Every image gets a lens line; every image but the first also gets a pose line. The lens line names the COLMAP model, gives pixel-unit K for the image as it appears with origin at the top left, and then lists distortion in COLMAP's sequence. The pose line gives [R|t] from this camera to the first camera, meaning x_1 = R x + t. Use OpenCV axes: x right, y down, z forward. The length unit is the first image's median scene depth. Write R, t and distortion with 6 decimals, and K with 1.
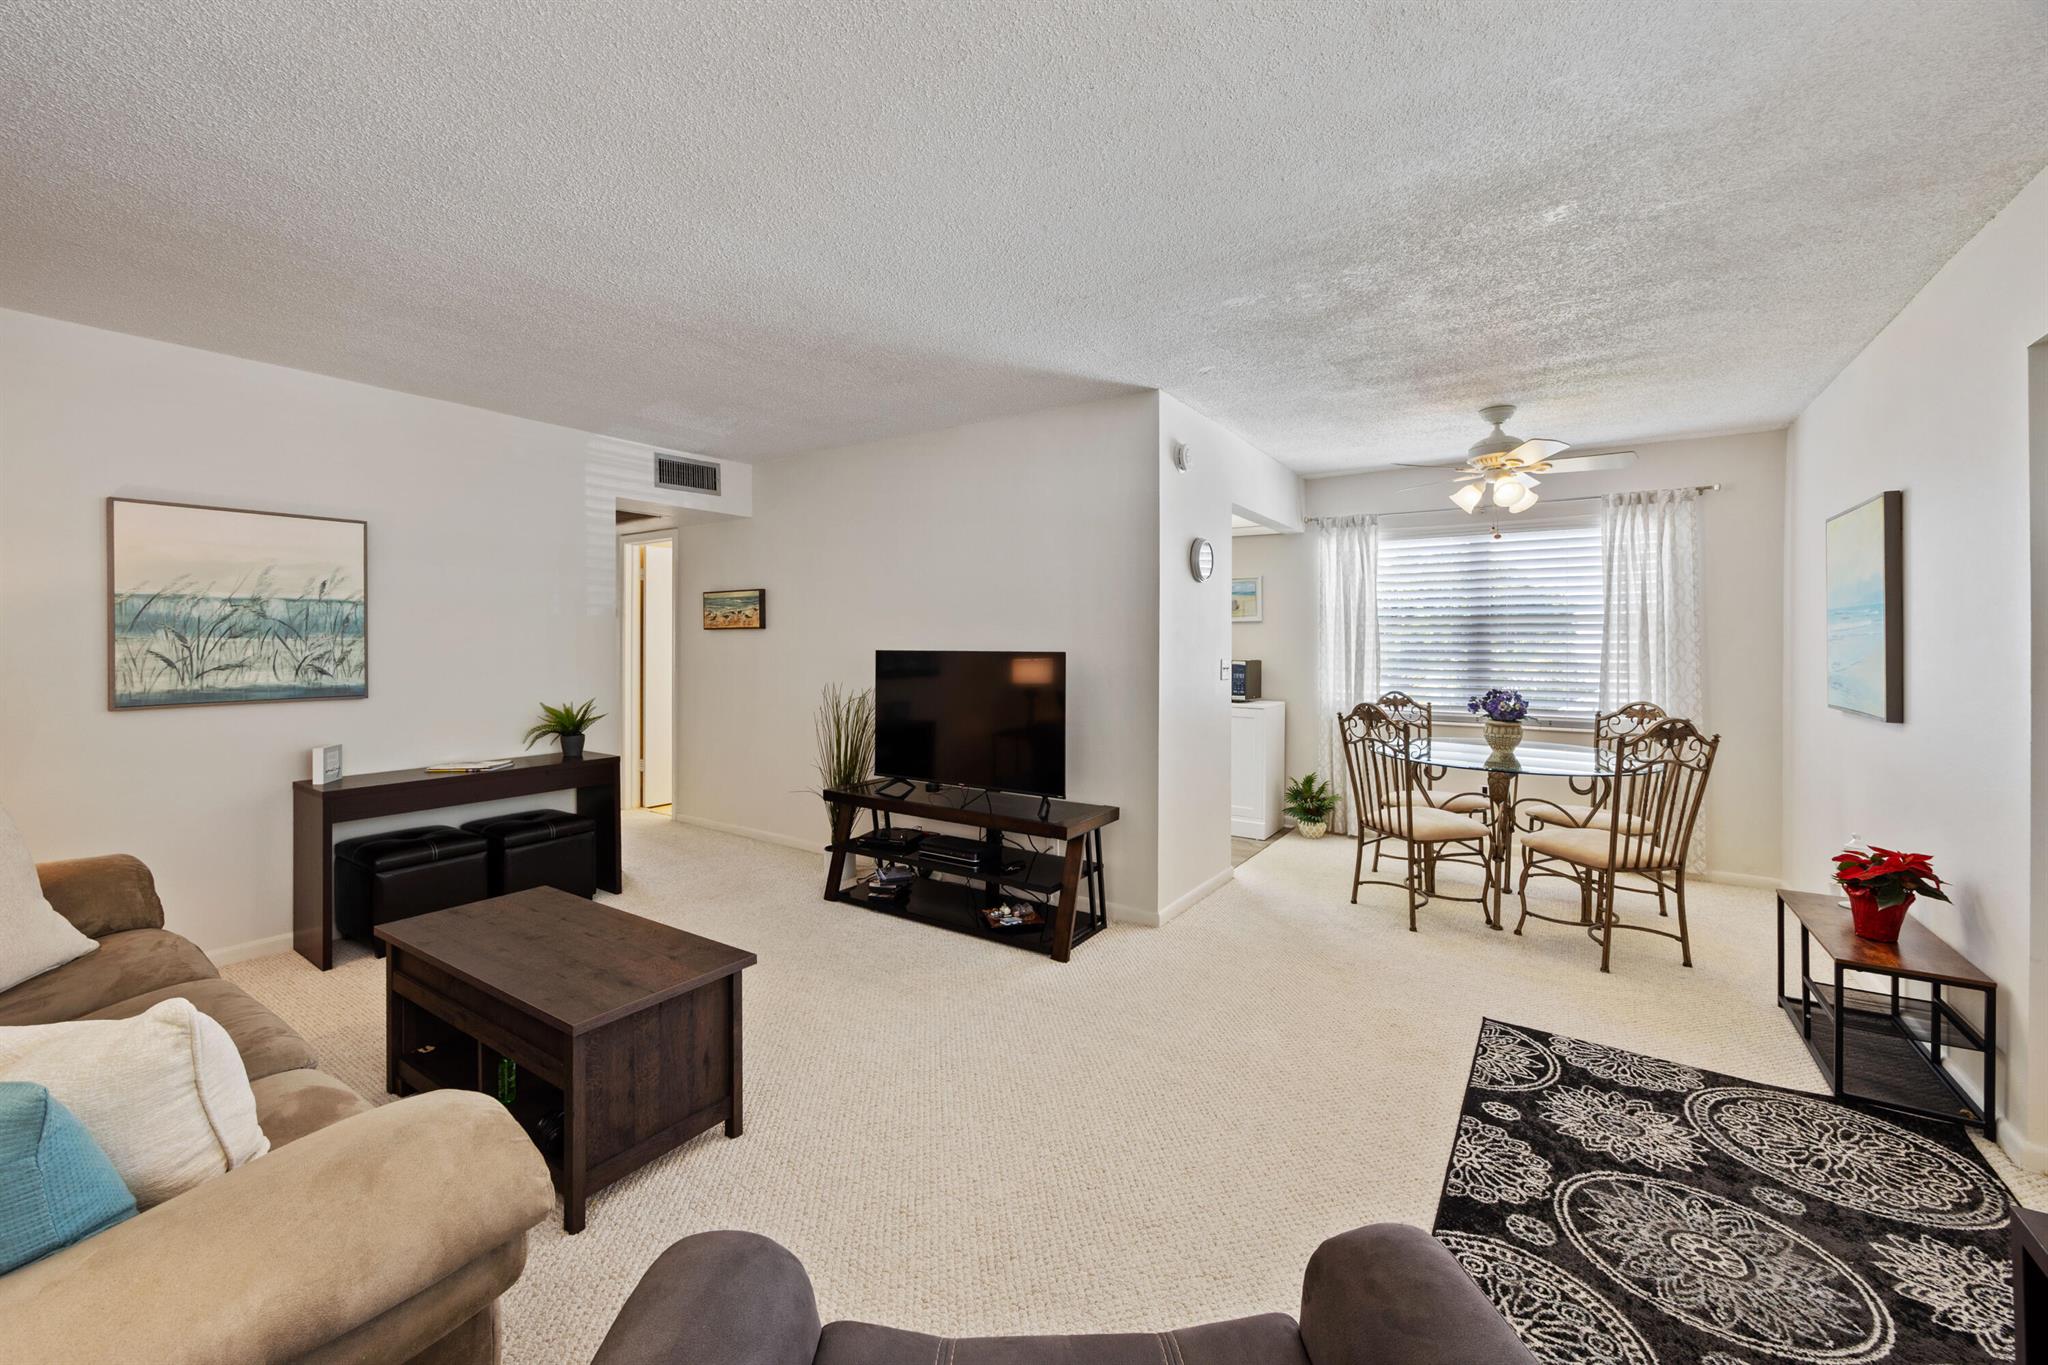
lens RADIAL K [[814.3, 0, 1010.9], [0, 814.3, 644.9], [0, 0, 1]] dist [-0.002470, -0.000129]
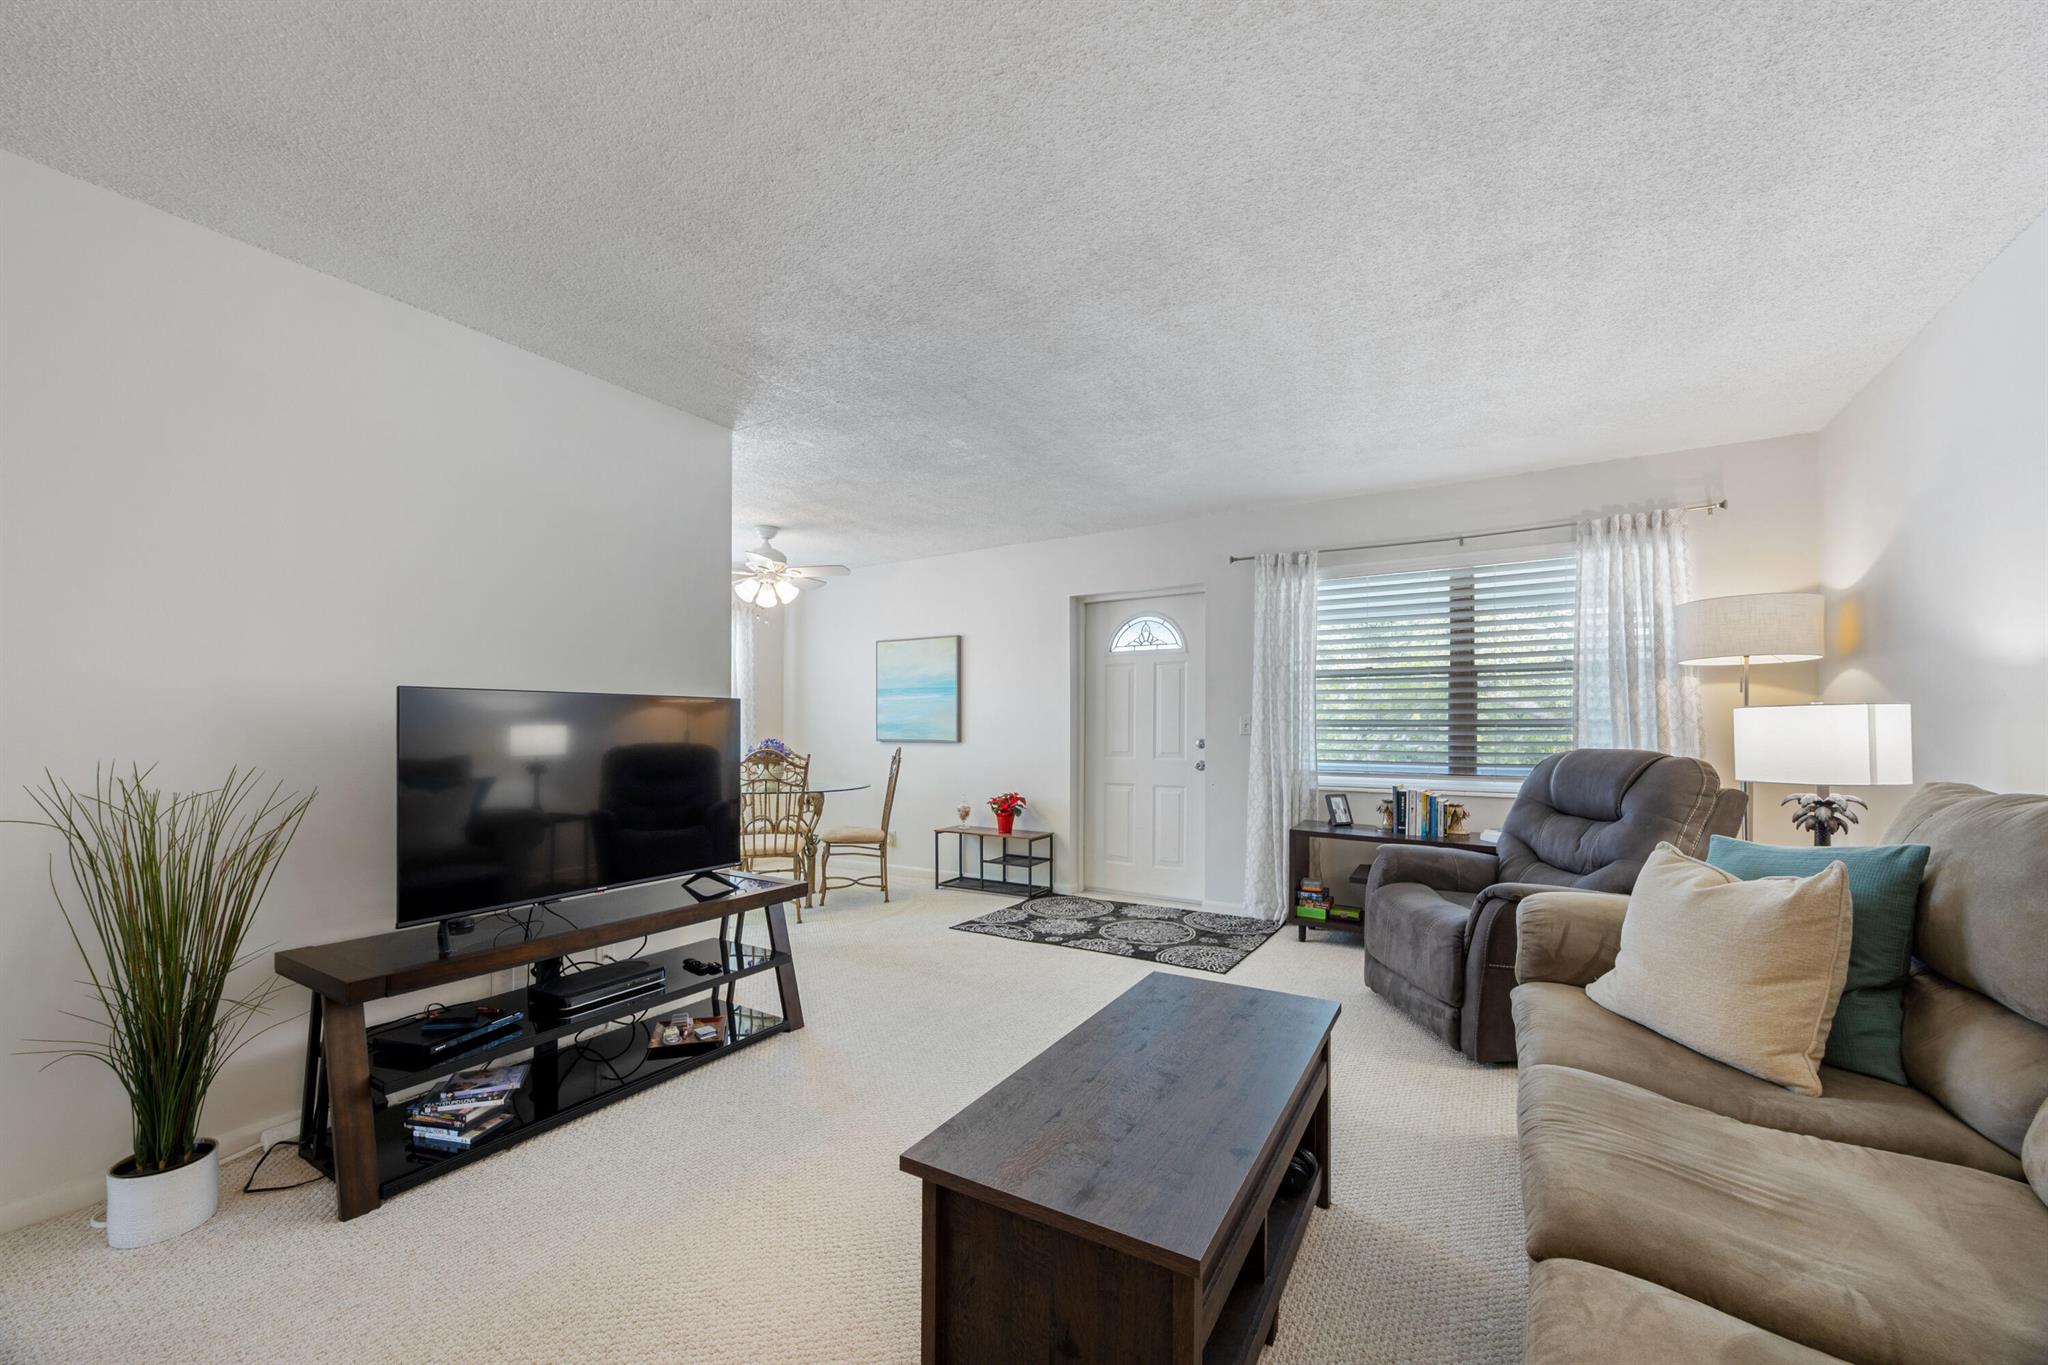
lens RADIAL K [[794.5, 0, 1016.4], [0, 794.5, 722.0], [0, 0, 1]] dist [0.000537, 0.000019]
pose [[-0.056397, 0.002625, 0.998405, -0.767162], [0.003072, 0.999992, -0.002455, 0.035401], [-0.998404, 0.002929, -0.056405, 0.712889]]
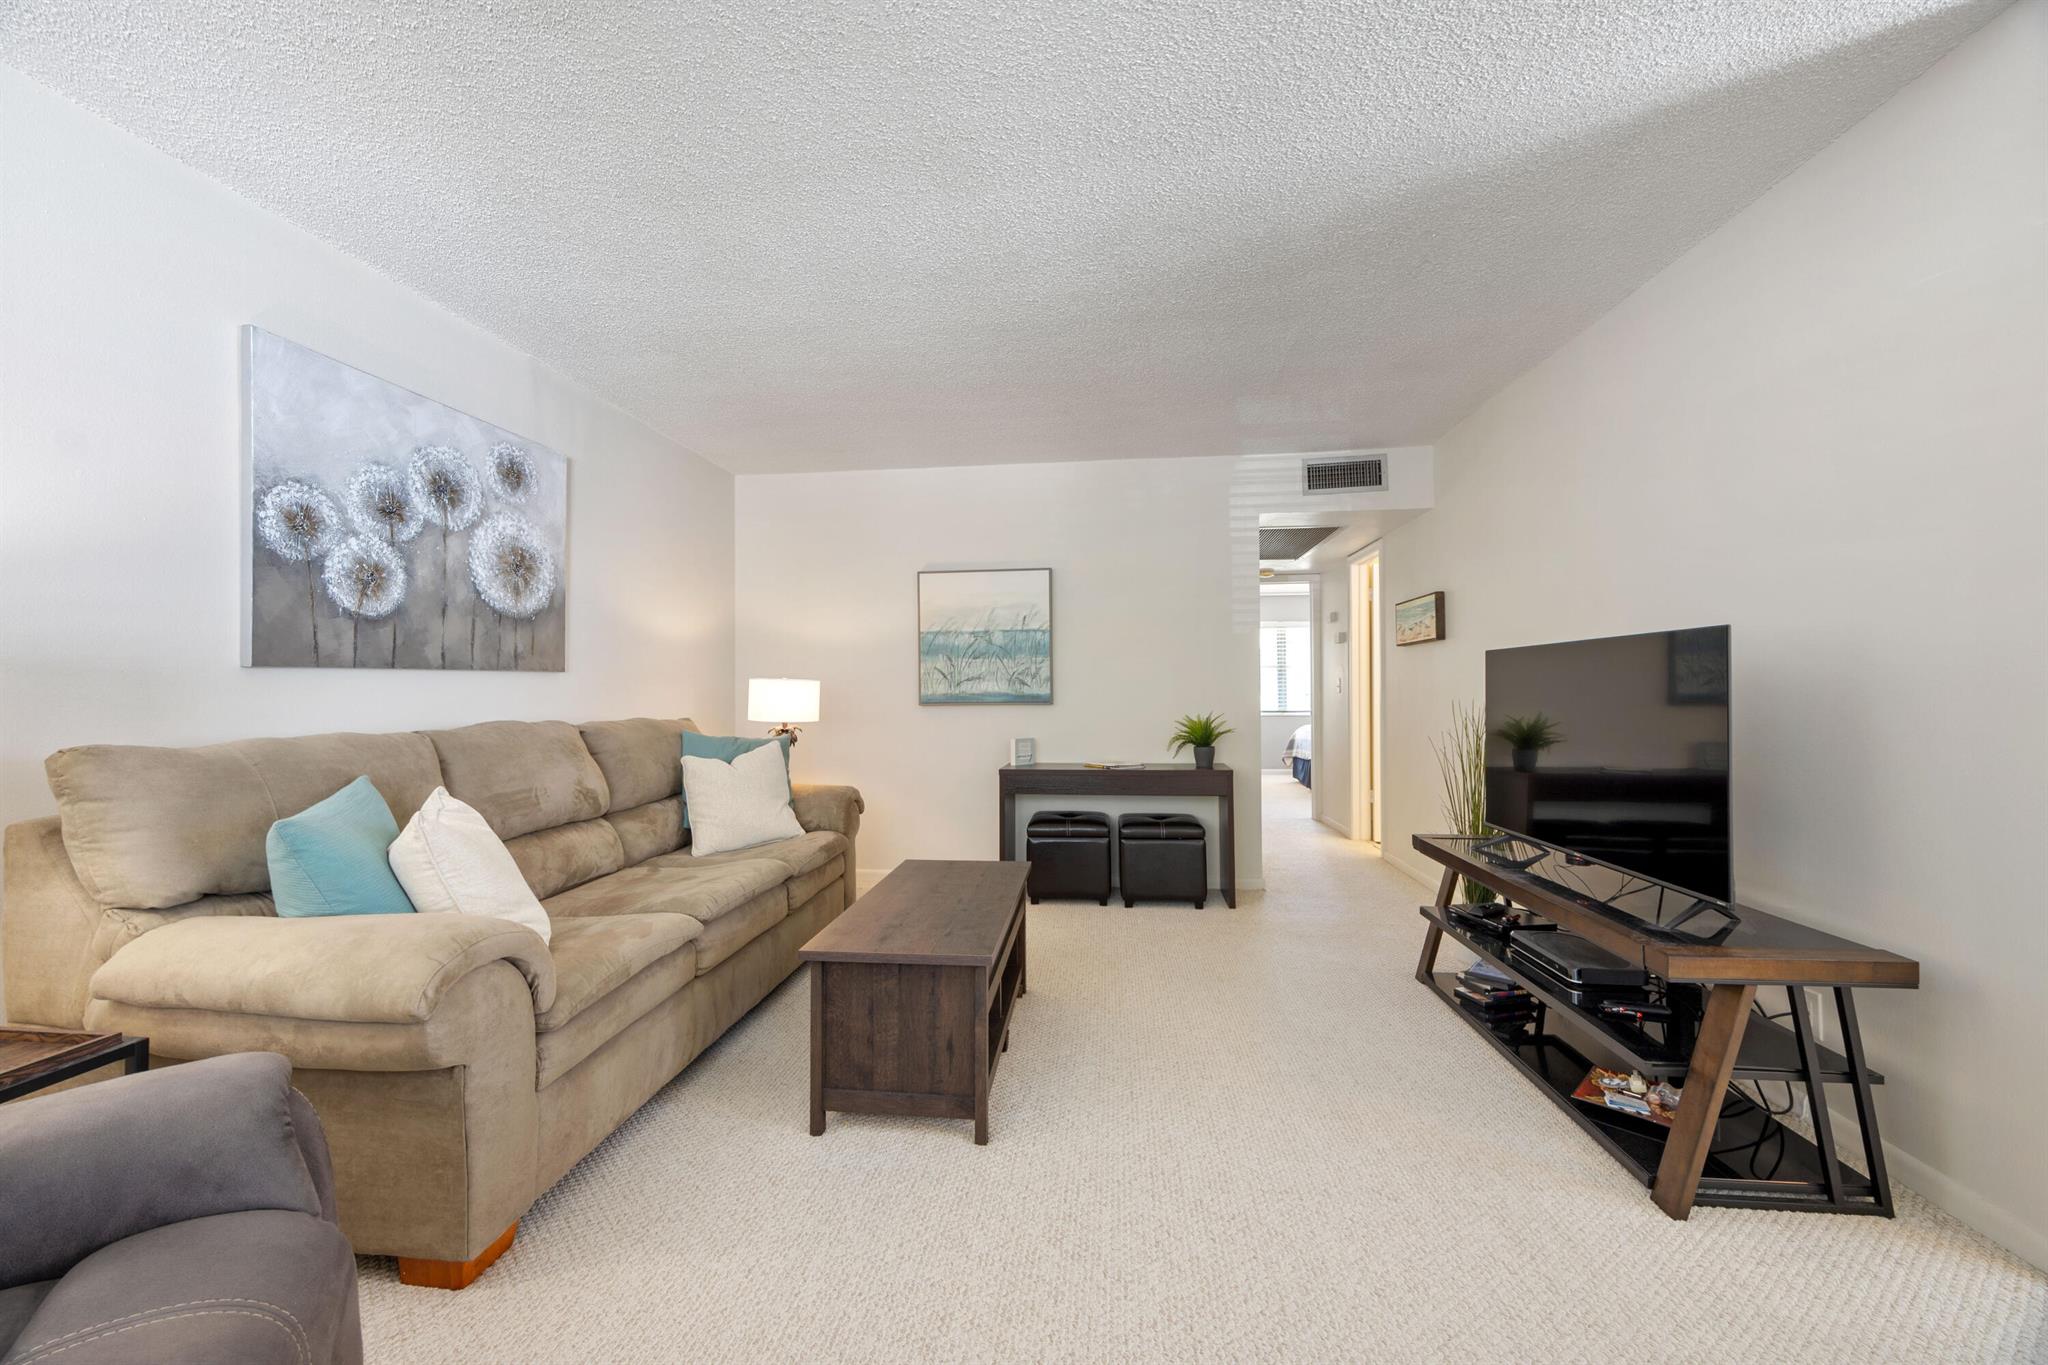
lens RADIAL K [[797.1, 0, 1024.0], [0, 797.1, 682.5], [0, 0, 1]] dist [0.001881, 0.000179]
pose [[0.467854, -0.016522, -0.883651, 0.296695], [0.004098, 0.999855, -0.016525, 0.049958], [0.883796, 0.004110, 0.467854, 0.355020]]
